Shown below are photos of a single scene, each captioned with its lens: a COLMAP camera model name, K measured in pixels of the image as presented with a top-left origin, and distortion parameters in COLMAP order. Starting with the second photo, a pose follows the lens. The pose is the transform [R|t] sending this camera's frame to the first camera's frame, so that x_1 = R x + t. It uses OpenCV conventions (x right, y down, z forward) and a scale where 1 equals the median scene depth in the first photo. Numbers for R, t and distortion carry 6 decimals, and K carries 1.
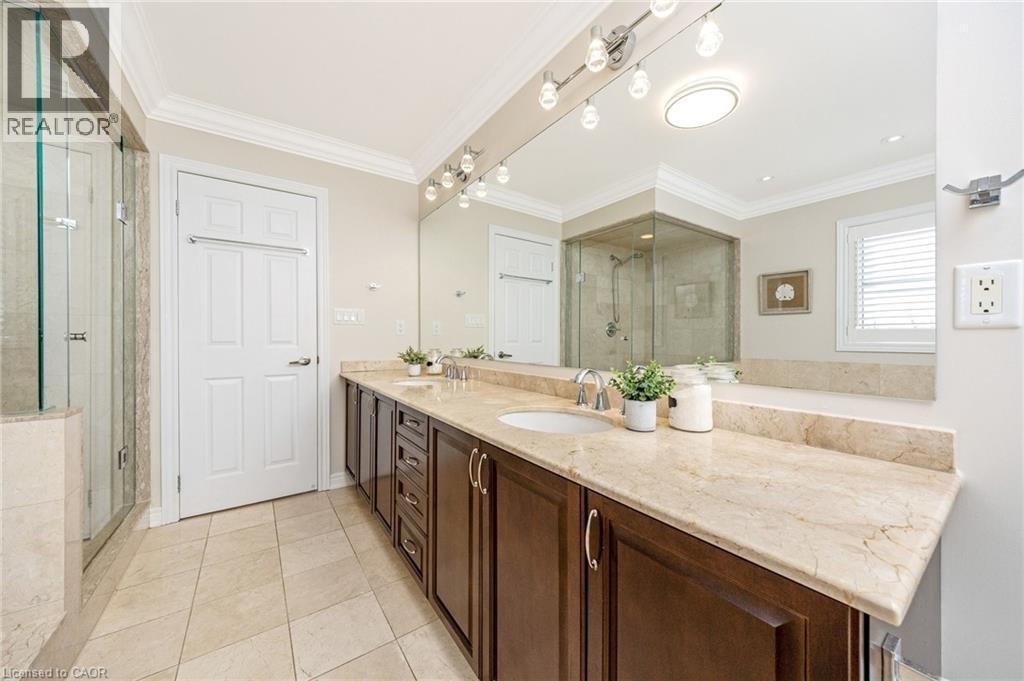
lens RADIAL K [[356.5, 0, 512.0], [0, 356.5, 340.5], [0, 0, 1]] dist [-0.000086, -0.000078]
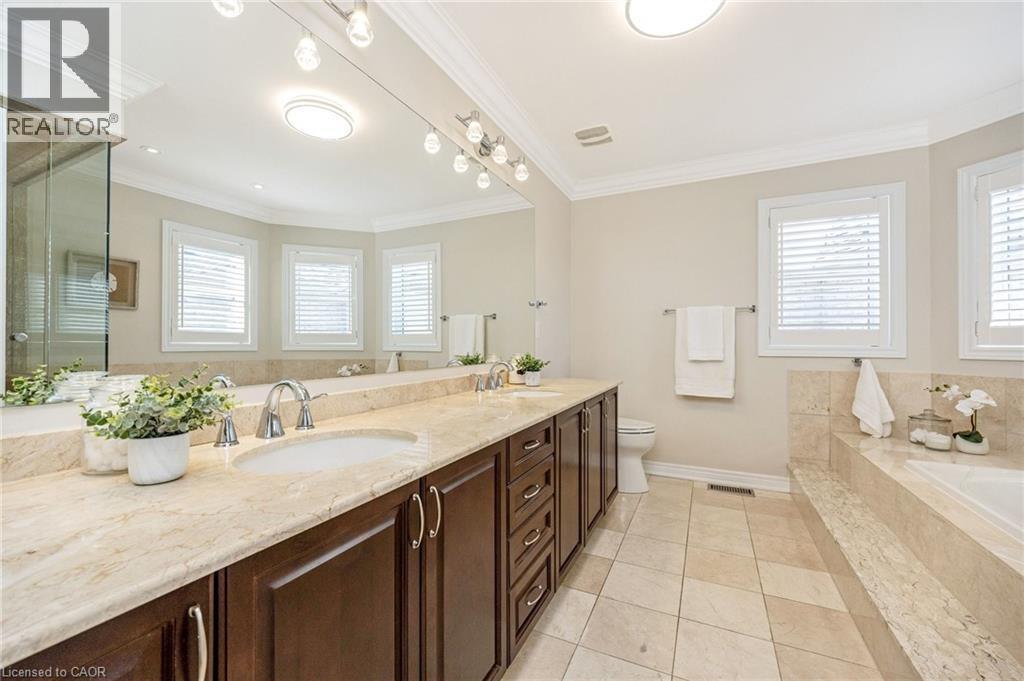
lens RADIAL K [[356.5, 0, 512.0], [0, 356.5, 340.5], [0, 0, 1]] dist [-0.000086, -0.000078]
pose [[-0.427410, -0.000885, 0.904057, -0.397899], [0.000642, 0.999999, 0.001282, -0.002476], [-0.904058, 0.001129, -0.427409, 0.565816]]
